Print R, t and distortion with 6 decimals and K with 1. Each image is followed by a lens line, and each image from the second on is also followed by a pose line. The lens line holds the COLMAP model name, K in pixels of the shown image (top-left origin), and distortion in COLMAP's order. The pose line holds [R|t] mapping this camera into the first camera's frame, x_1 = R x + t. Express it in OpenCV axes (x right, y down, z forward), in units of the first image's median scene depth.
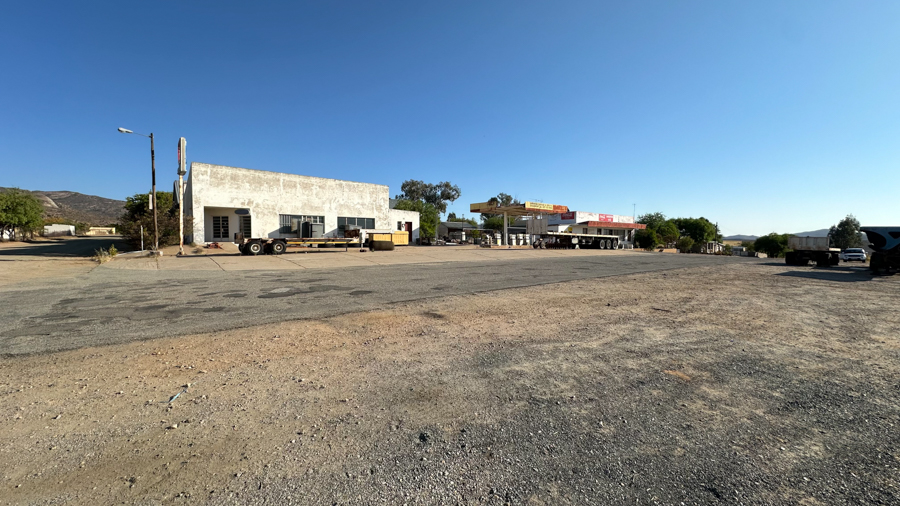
lens RADIAL K [[357.9, 0, 448.0], [0, 357.9, 253.8], [0, 0, 1]] dist [-0.002532, 0.000584]
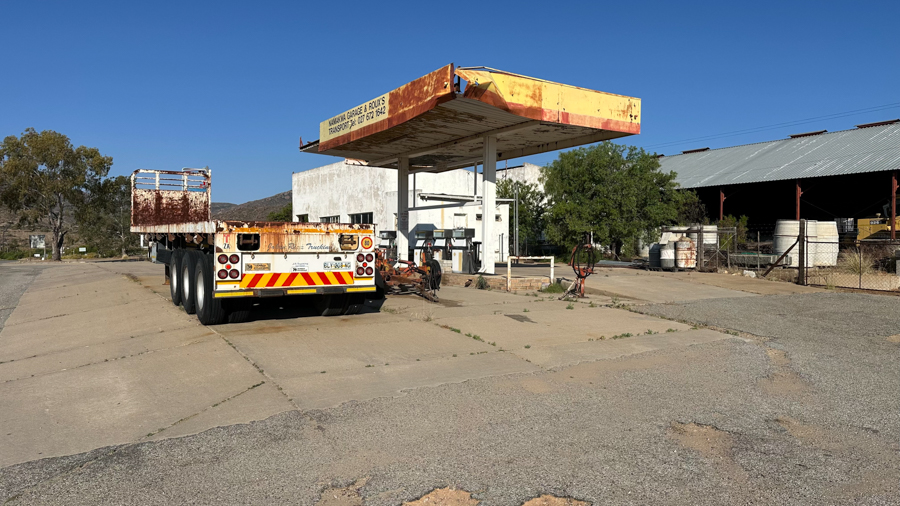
lens RADIAL K [[620.8, 0, 456.3], [0, 620.8, 252.2], [0, 0, 1]] dist [0.122978, -0.166510]
pose [[-0.120717, 0.005917, -0.992669, 0.788649], [-0.044474, 0.998946, 0.011362, -0.052474], [0.991690, 0.045520, -0.120326, 1.279851]]
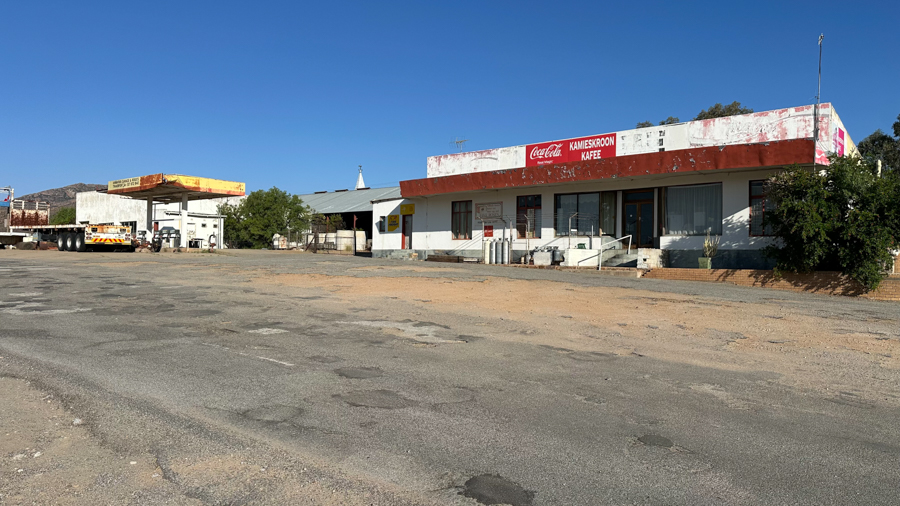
lens RADIAL K [[611.9, 0, 450.0], [0, 611.9, 253.0], [0, 0, 1]] dist [0.103606, -0.154223]
pose [[0.199457, -0.009999, -0.979856, 1.623340], [-0.047049, 0.998697, -0.019768, -0.020218], [0.978777, 0.050044, 0.198726, 1.522182]]
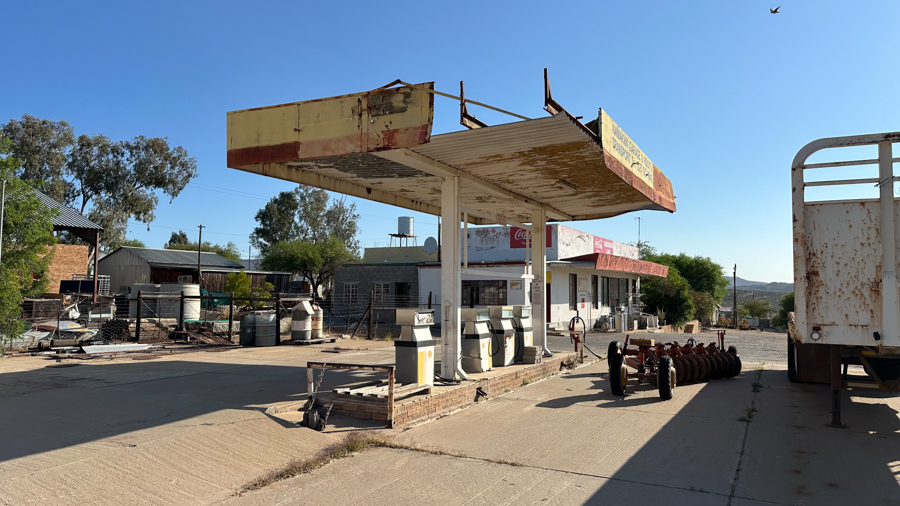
lens RADIAL K [[623.0, 0, 450.0], [0, 623.0, 253.0], [0, 0, 1]] dist [0.120366, -0.171920]
pose [[0.917809, 0.026728, 0.396121, 0.050596], [0.011362, 0.995554, -0.093501, -0.062702], [-0.396859, 0.090317, 0.913425, 0.843190]]
